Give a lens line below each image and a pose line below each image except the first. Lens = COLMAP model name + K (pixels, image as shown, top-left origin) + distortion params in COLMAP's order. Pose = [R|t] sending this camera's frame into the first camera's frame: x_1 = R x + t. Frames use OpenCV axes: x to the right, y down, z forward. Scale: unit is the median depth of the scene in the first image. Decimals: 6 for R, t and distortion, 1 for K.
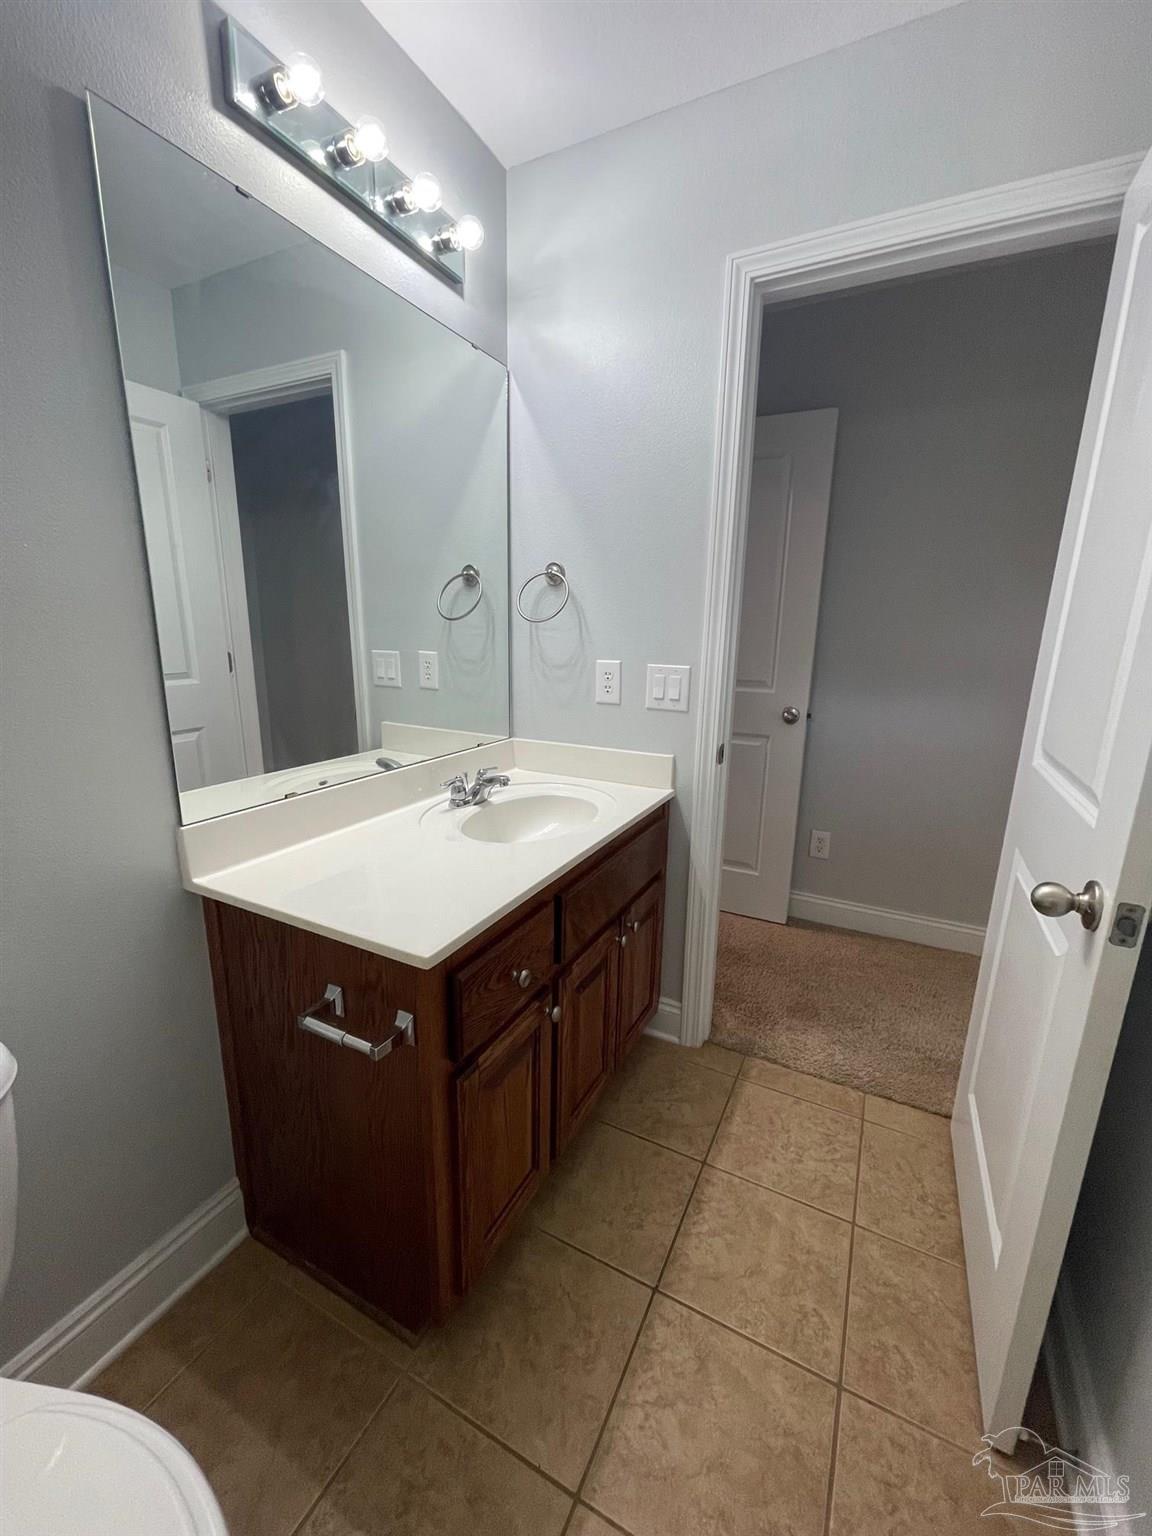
lens RADIAL K [[612.2, 0, 576.0], [0, 612.2, 768.0], [0, 0, 1]] dist [0.009483, -0.000199]
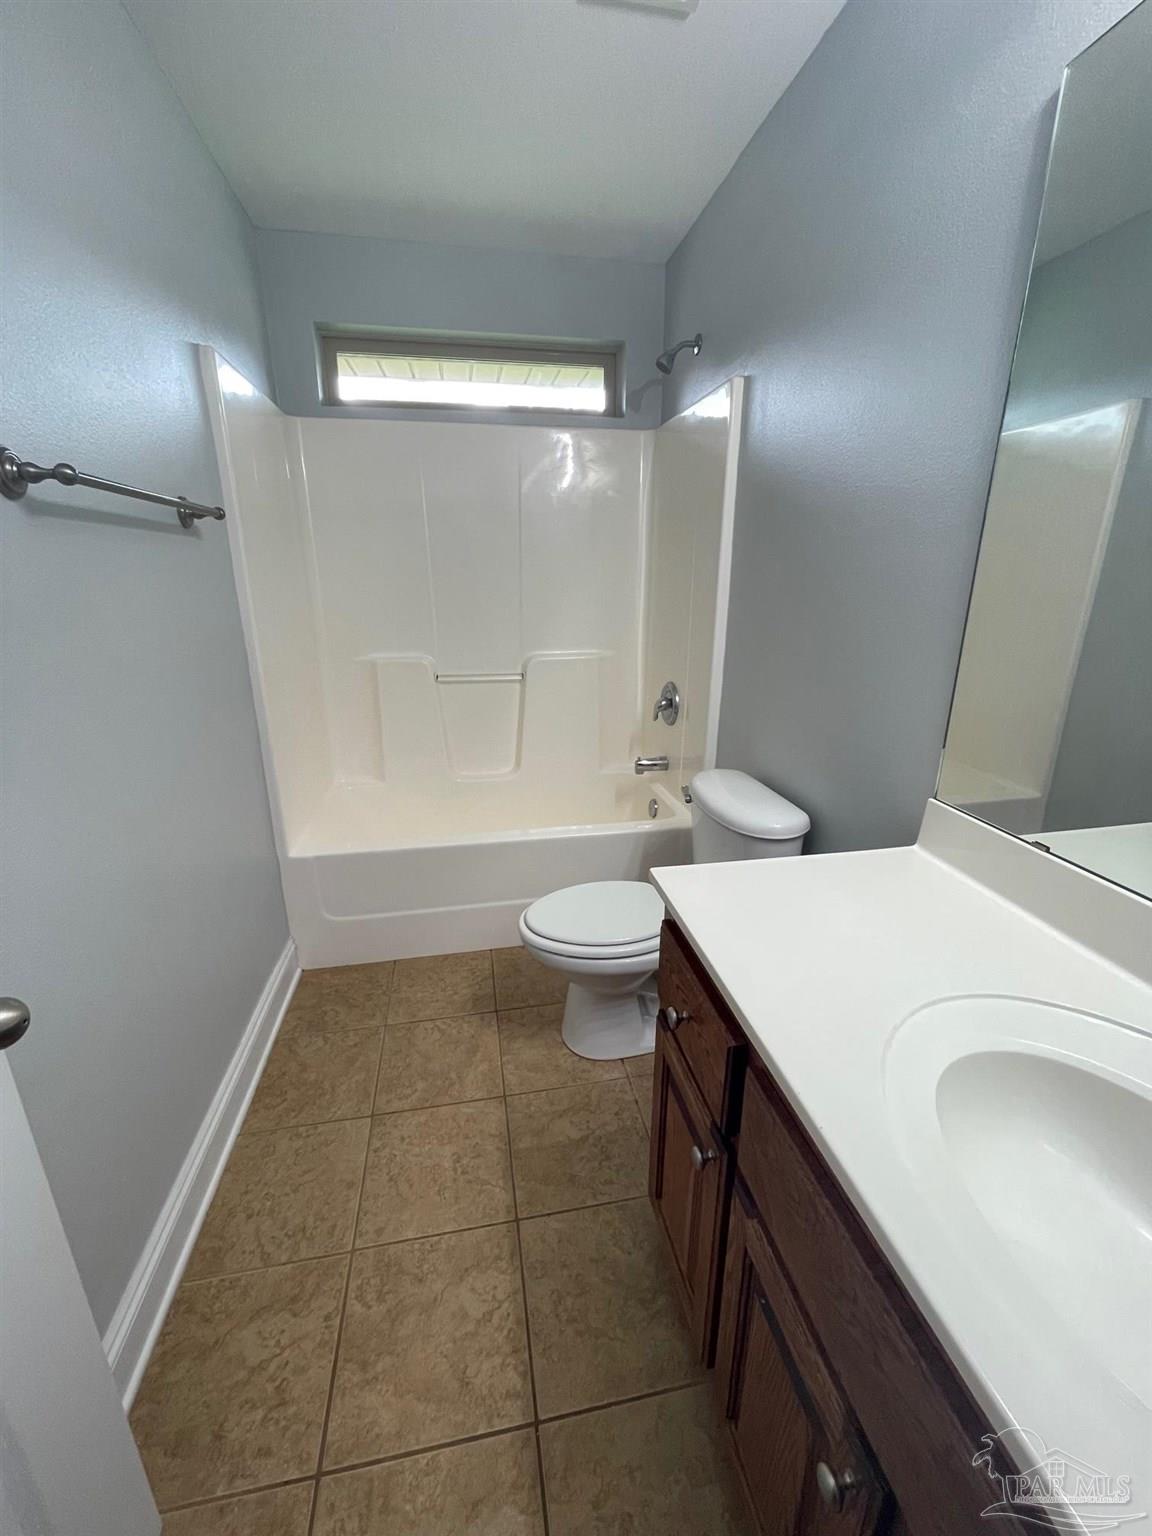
lens RADIAL K [[623.9, 0, 576.0], [0, 623.9, 768.0], [0, 0, 1]] dist [-0.016374, 0.000190]
pose [[-0.789775, 0.158611, -0.592535, 0.476971], [-0.158070, 0.880739, 0.446445, -0.322524], [0.592679, 0.446253, -0.670514, 1.312100]]
